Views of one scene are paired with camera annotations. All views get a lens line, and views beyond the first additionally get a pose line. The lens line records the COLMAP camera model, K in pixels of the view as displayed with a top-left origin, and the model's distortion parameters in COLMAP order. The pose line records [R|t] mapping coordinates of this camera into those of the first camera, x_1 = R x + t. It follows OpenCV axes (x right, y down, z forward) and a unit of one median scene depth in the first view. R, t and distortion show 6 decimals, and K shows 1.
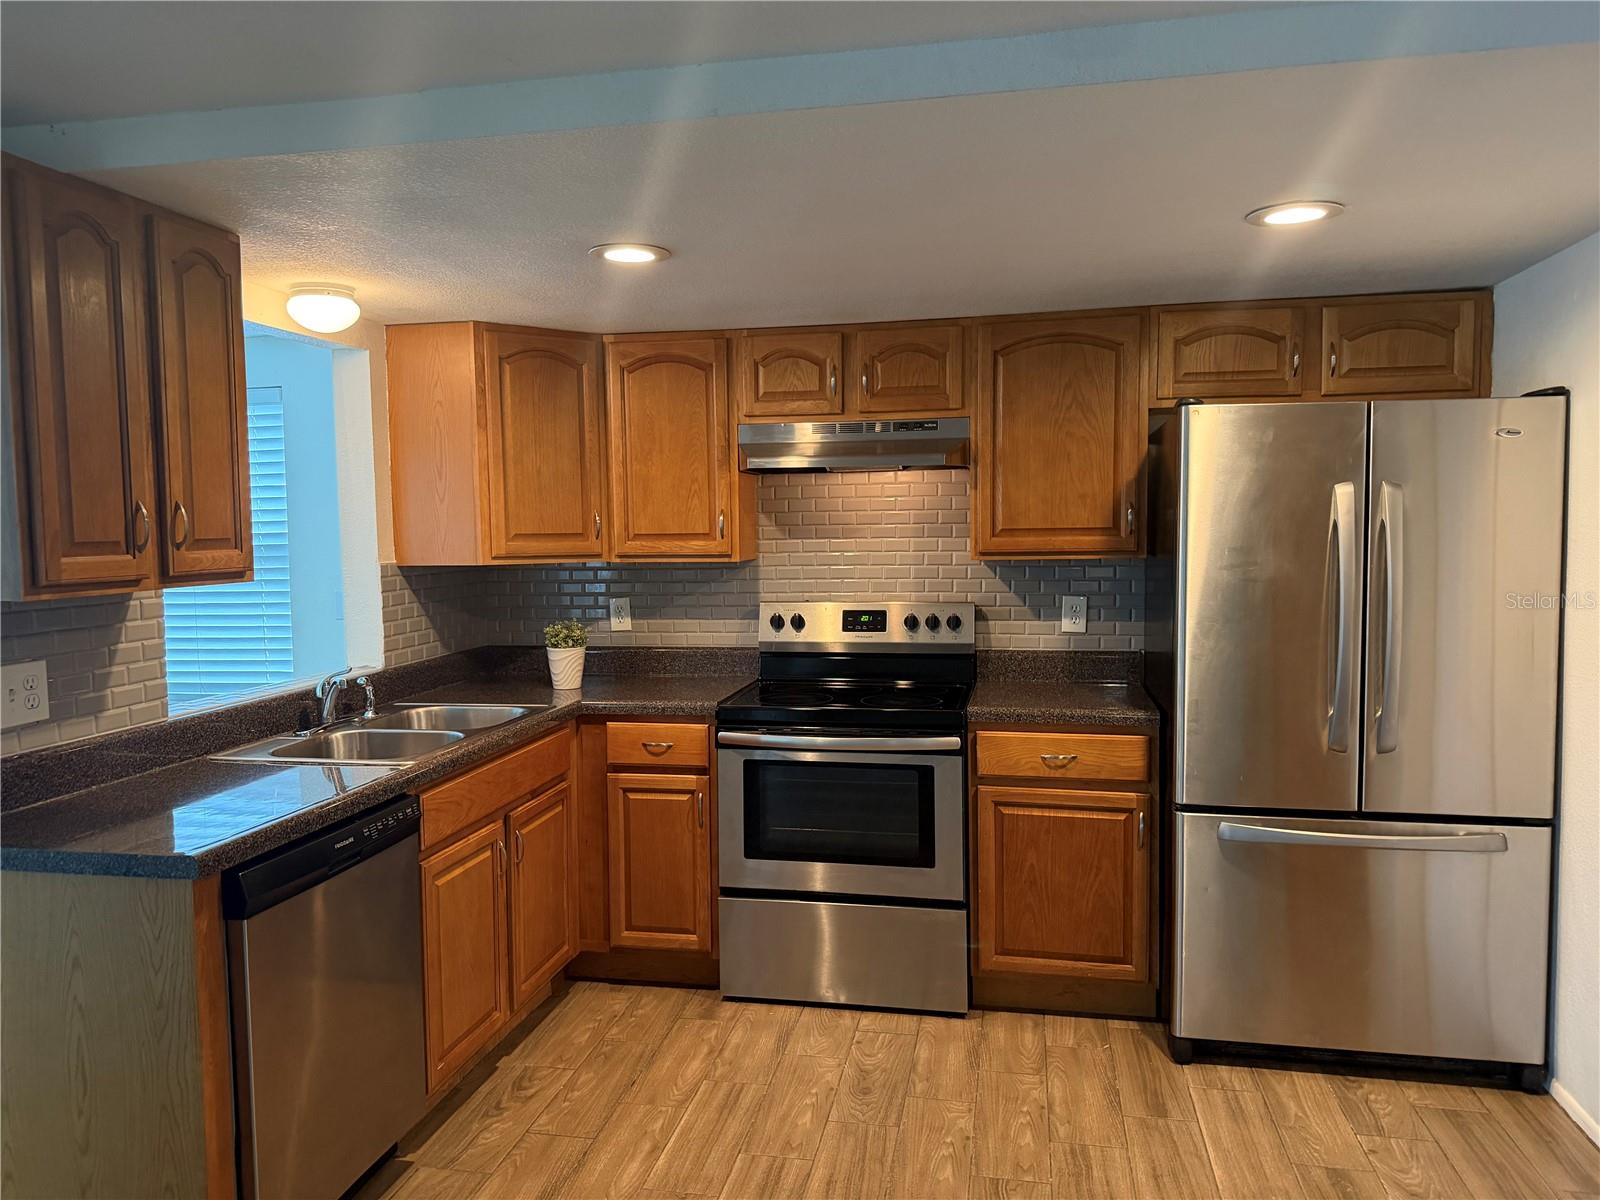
lens RADIAL K [[1121.8, 0, 797.2], [0, 1121.8, 596.4], [0, 0, 1]] dist [0.055698, -0.073706]
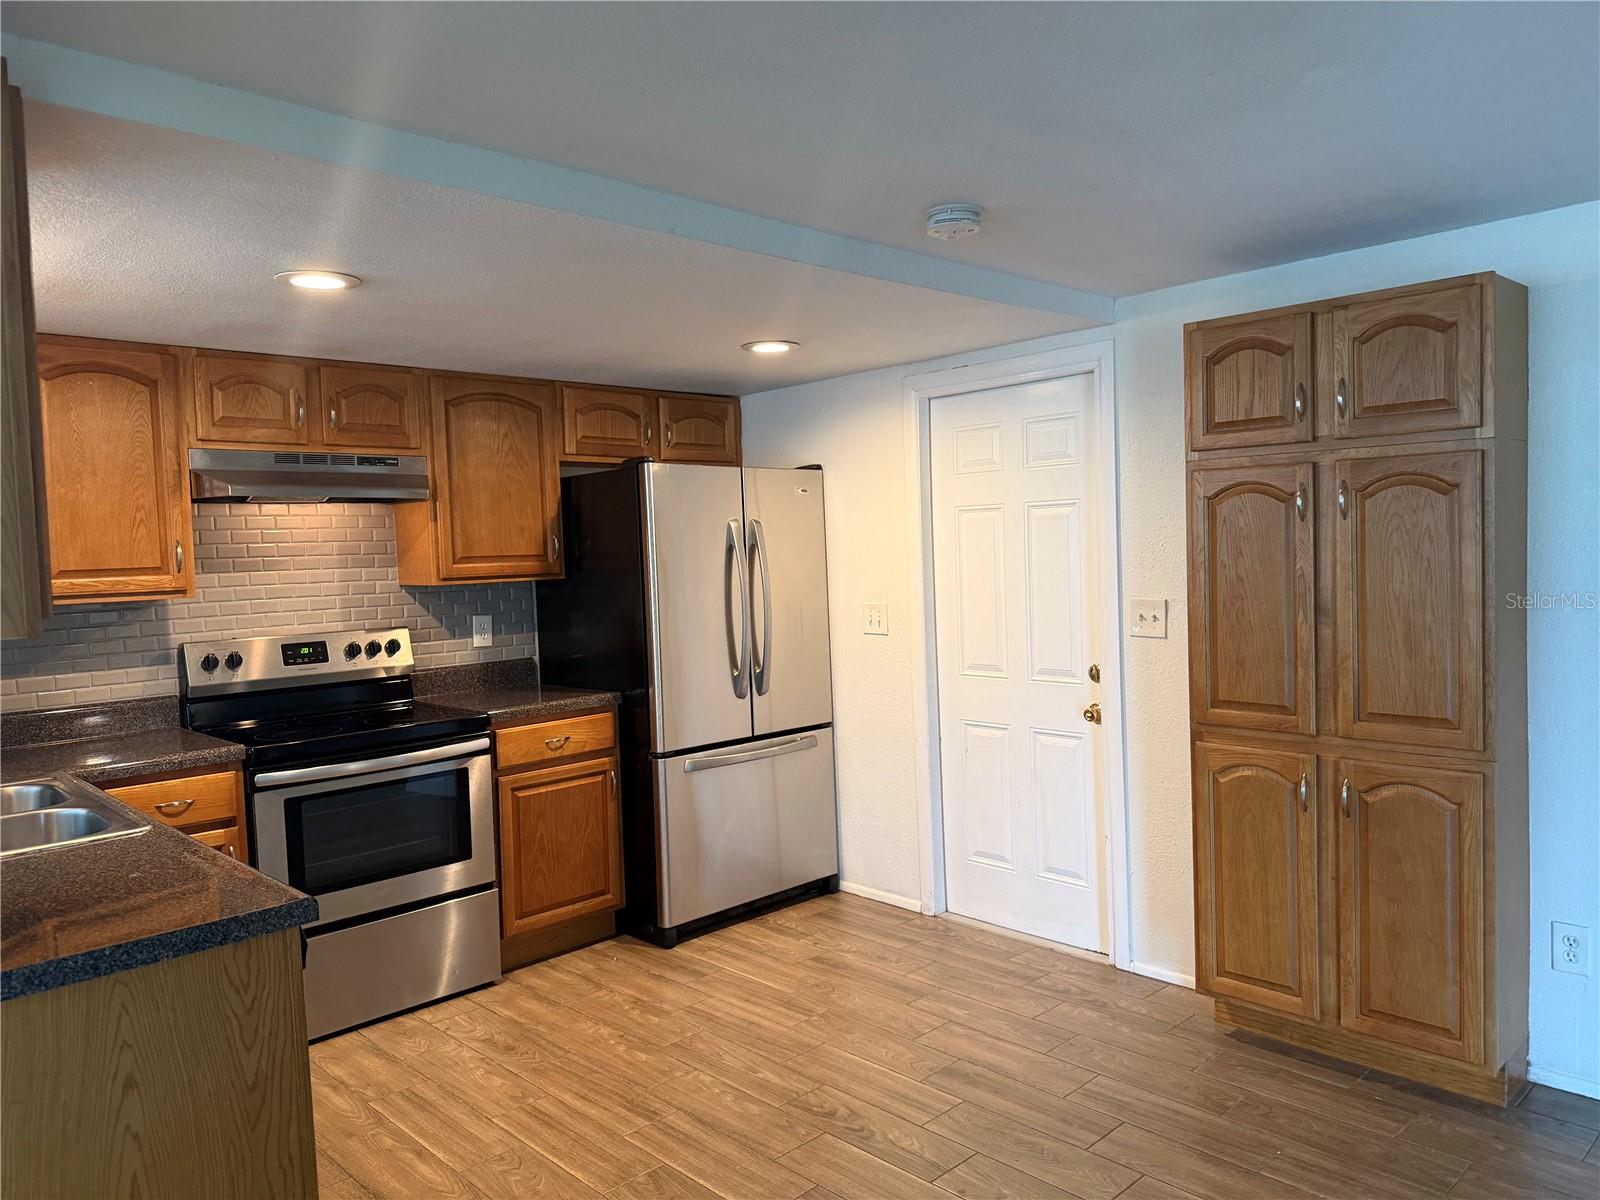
lens RADIAL K [[1121.8, 0, 796.0], [0, 1121.8, 599.4], [0, 0, 1]] dist [0.055698, -0.073706]
pose [[0.567010, -0.042552, 0.822611, -0.602996], [0.077900, 0.996959, -0.002125, 0.012402], [-0.820019, 0.065286, 0.568601, 0.079743]]
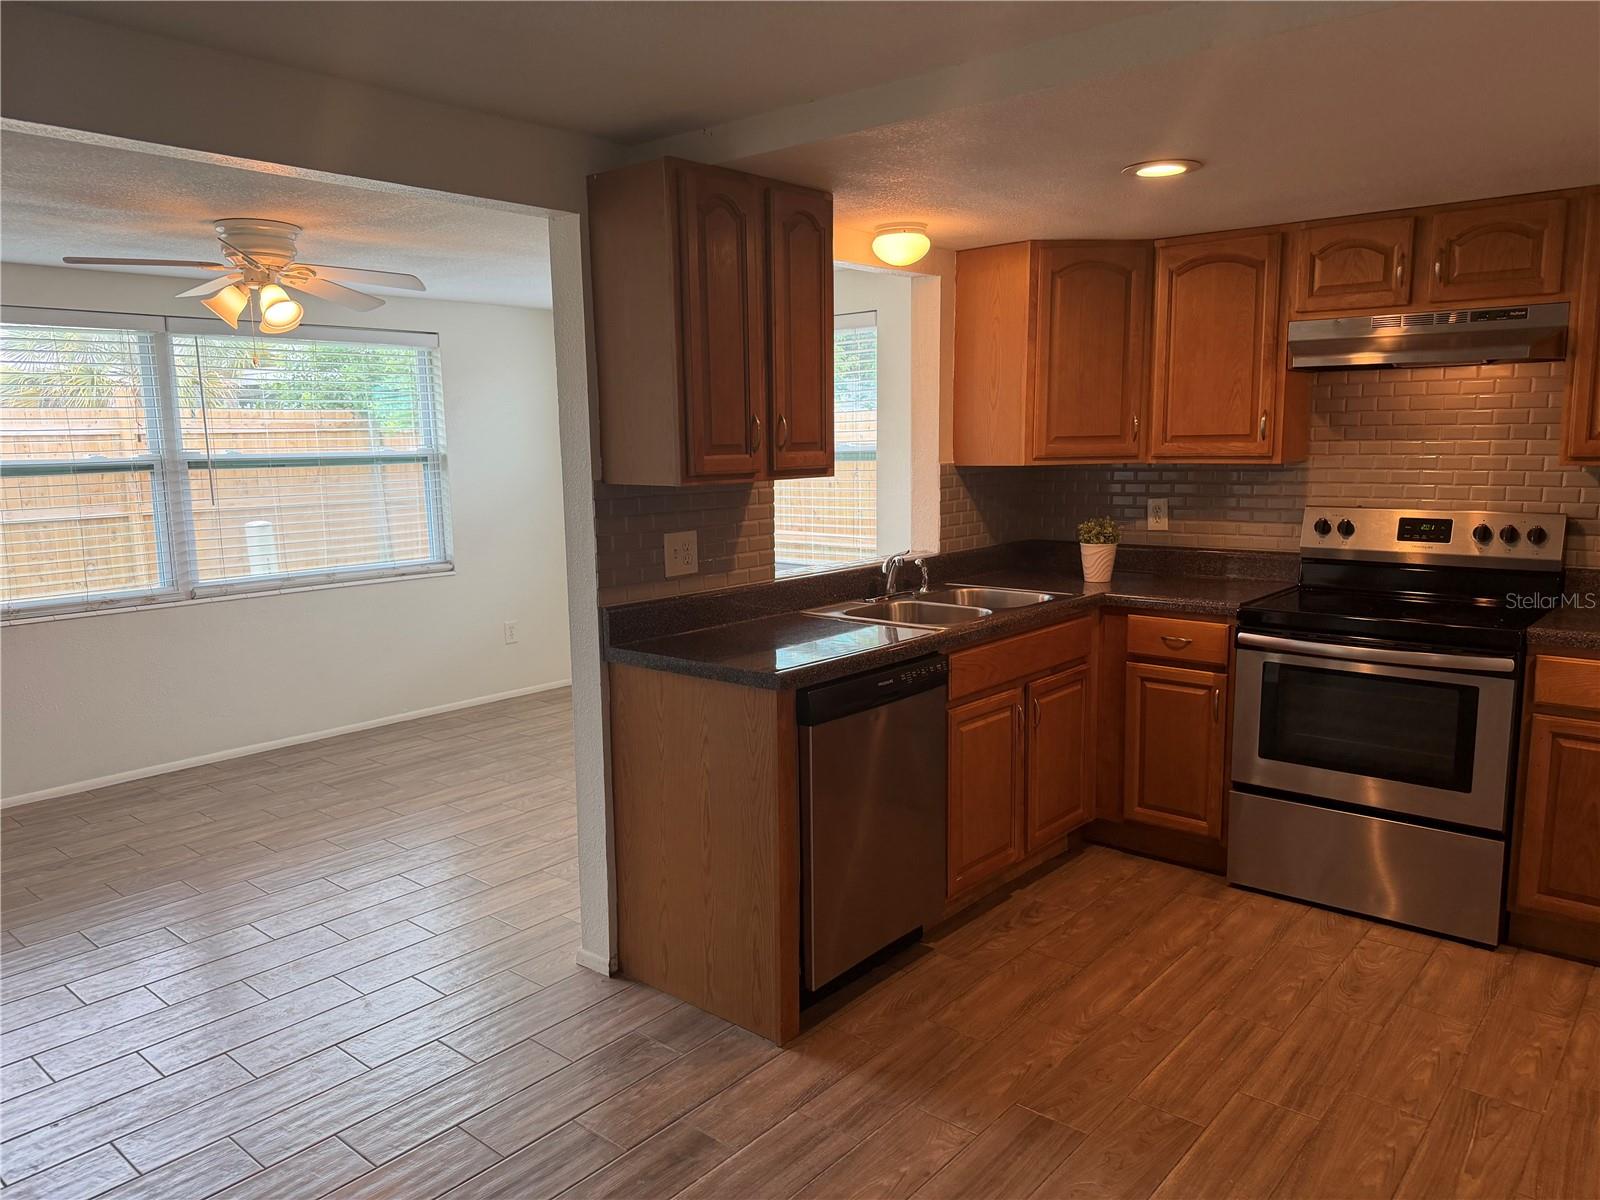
lens RADIAL K [[1121.8, 0, 792.1], [0, 1121.8, 605.2], [0, 0, 1]] dist [0.055698, -0.073706]
pose [[0.868301, 0.074148, -0.490465, 0.081877], [-0.026947, 0.994355, 0.102621, 0.002197], [0.495305, -0.075889, 0.865398, -0.094150]]
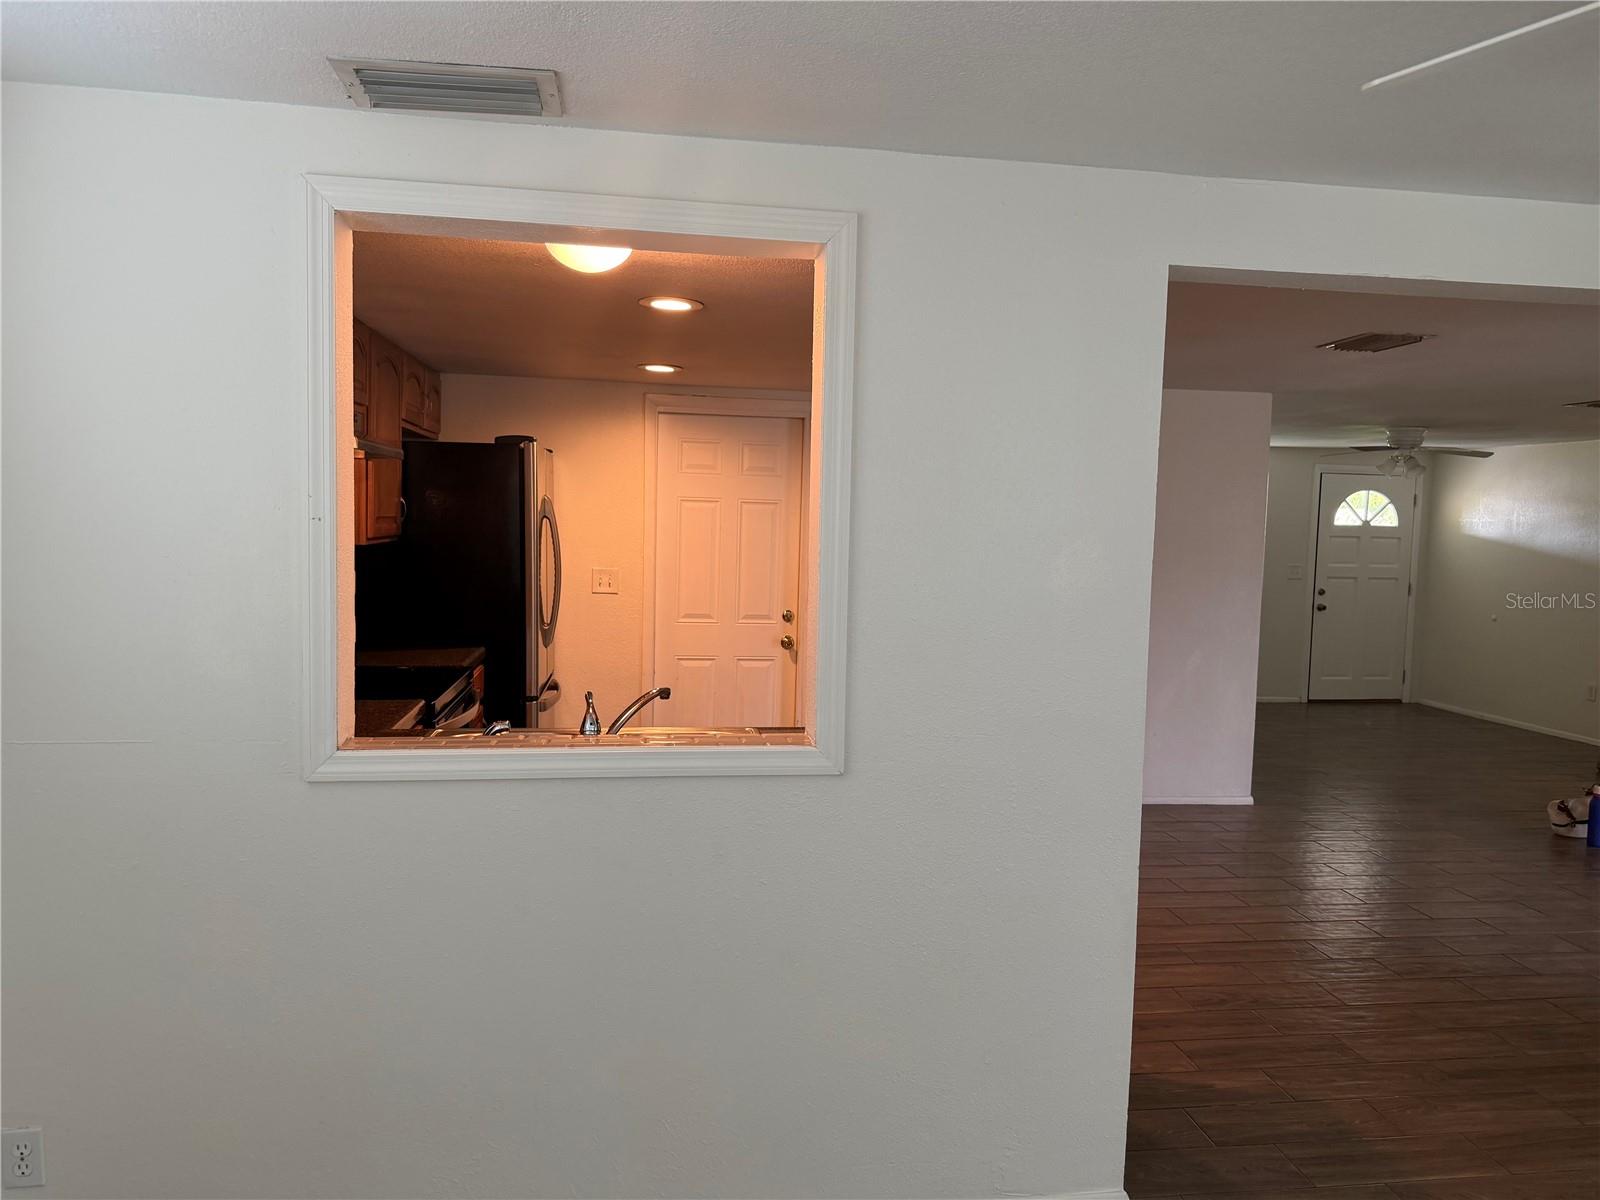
lens RADIAL K [[1121.8, 0, 798.1], [0, 1121.8, 601.2], [0, 0, 1]] dist [0.055698, -0.073706]
pose [[-0.330131, -0.063053, 0.941827, -1.114636], [0.042494, 0.995762, 0.081559, -0.053831], [-0.942978, 0.066947, -0.326053, 1.040536]]
